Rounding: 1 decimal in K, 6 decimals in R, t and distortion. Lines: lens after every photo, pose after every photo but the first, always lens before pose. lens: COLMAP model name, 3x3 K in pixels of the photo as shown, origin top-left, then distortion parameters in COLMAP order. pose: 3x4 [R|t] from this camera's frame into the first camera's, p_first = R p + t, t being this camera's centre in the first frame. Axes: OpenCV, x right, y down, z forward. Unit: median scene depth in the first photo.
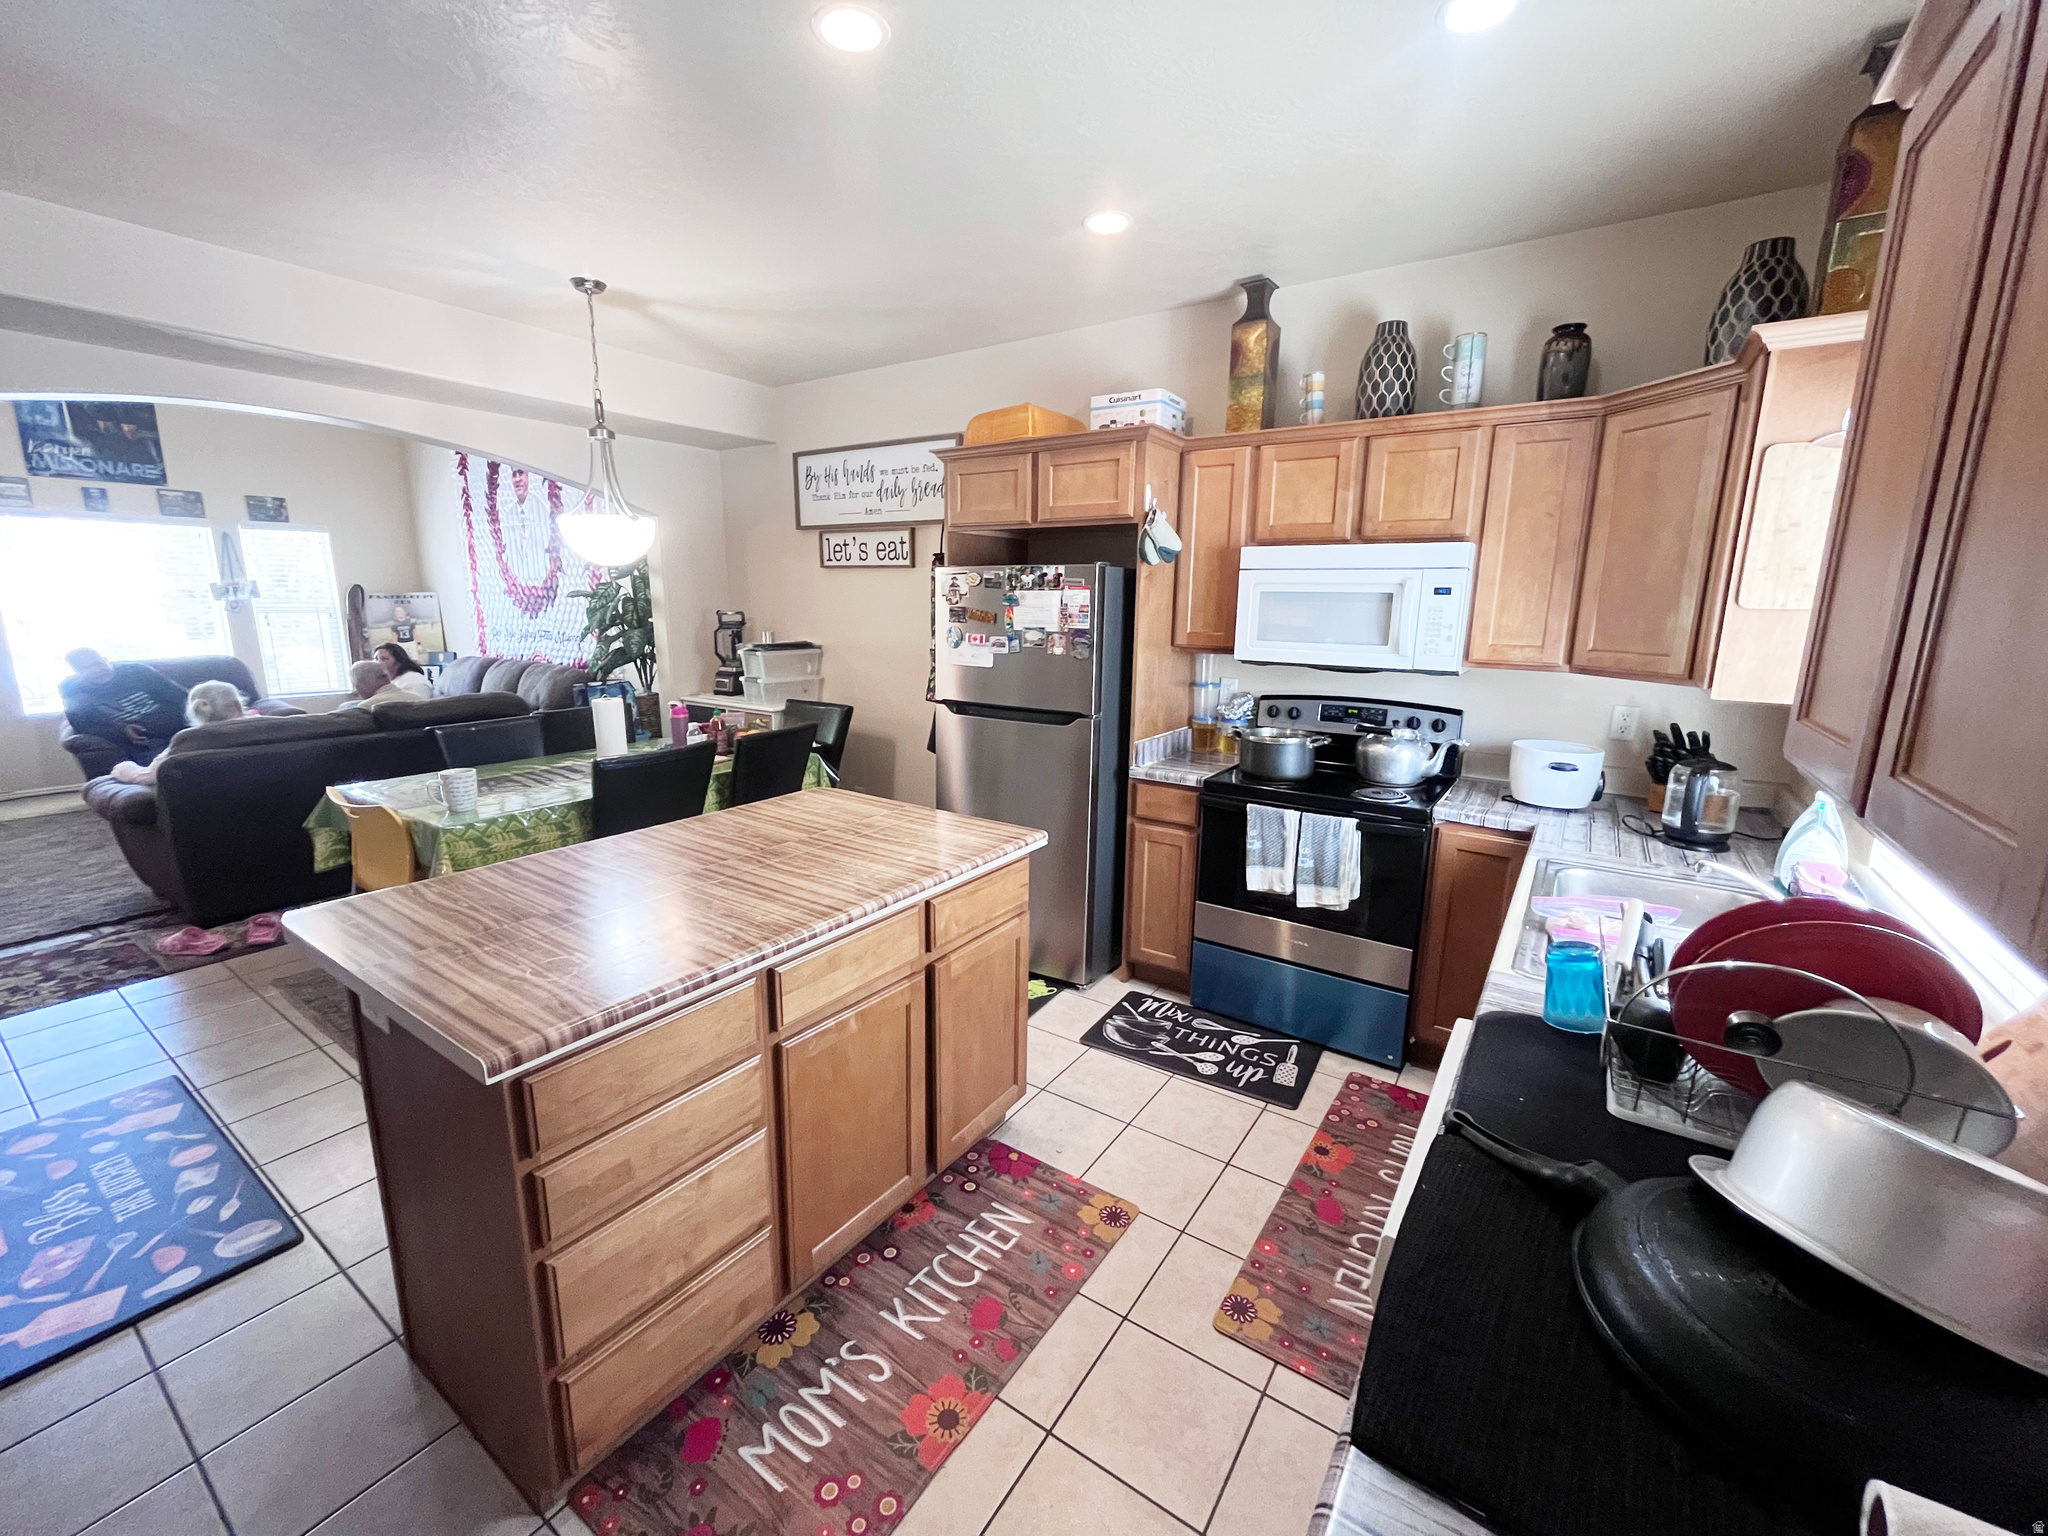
lens RADIAL K [[829.8, 0, 1032.6], [0, 829.8, 771.6], [0, 0, 1]] dist [-0.004585, -0.000904]
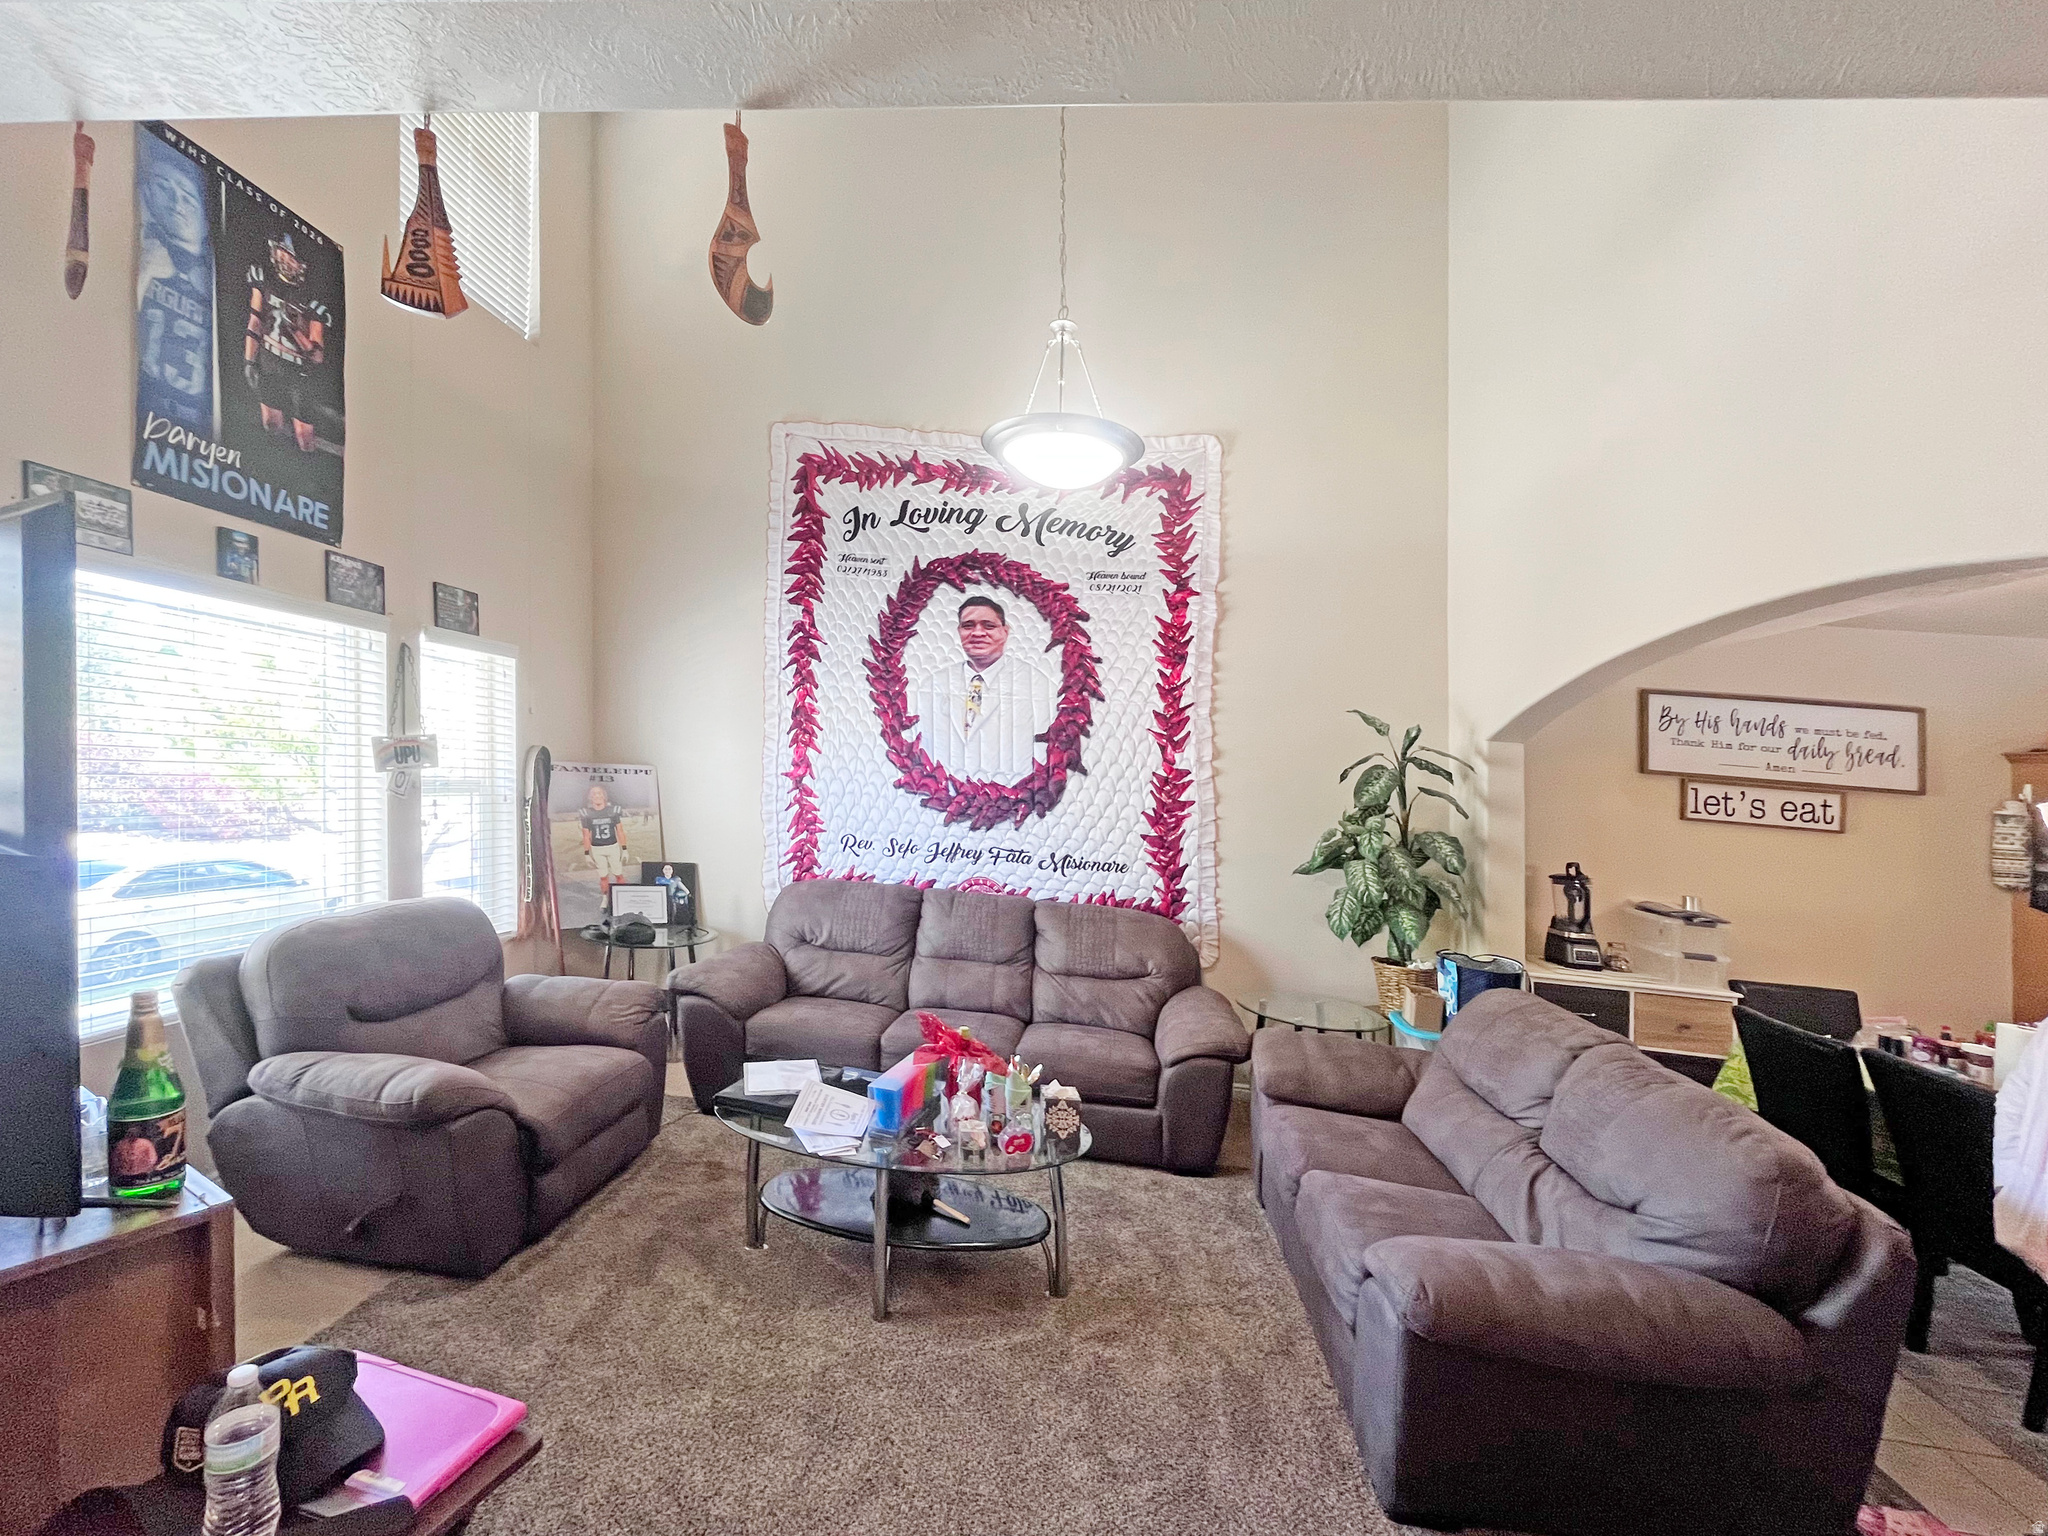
lens RADIAL K [[829.8, 0, 1013.8], [0, 829.8, 772.3], [0, 0, 1]] dist [-0.004585, -0.000904]
pose [[0.888845, 0.061123, 0.454113, -1.360103], [0.024267, 0.983393, -0.179862, -0.165190], [-0.457564, 0.170889, 0.872600, 0.589294]]
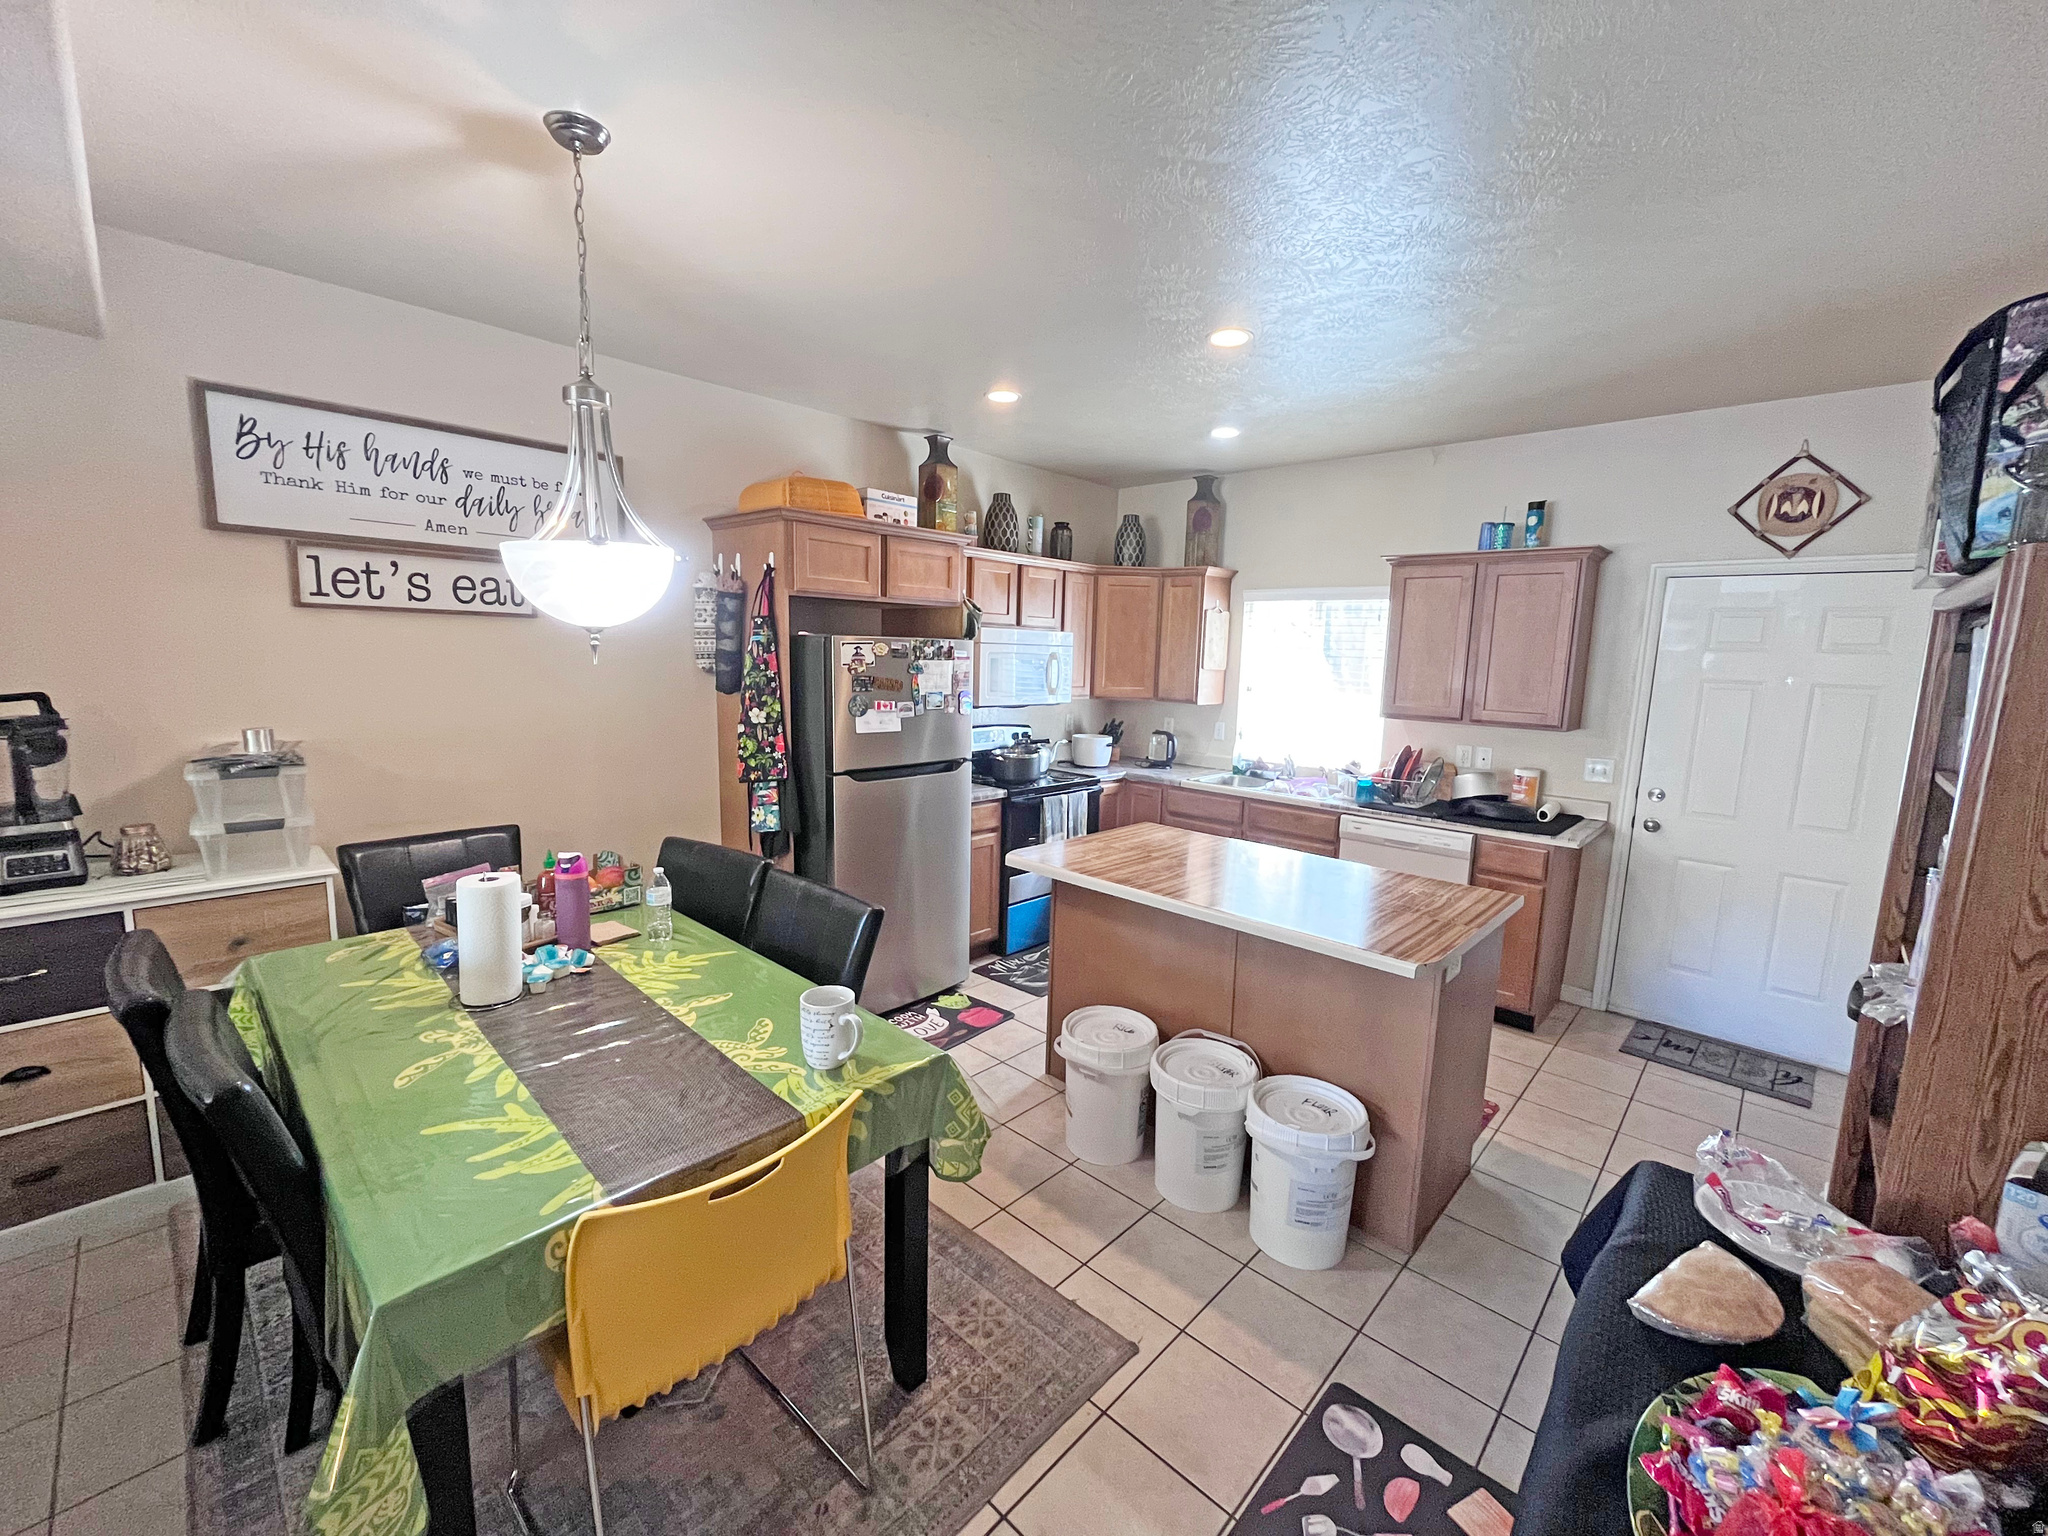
lens RADIAL K [[829.8, 0, 1014.5], [0, 829.8, 775.3], [0, 0, 1]] dist [-0.004585, -0.000904]
pose [[0.168234, -0.155043, 0.973478, -0.776132], [0.176048, 0.976402, 0.125085, -0.127765], [-0.969899, 0.150336, 0.191559, 0.473953]]
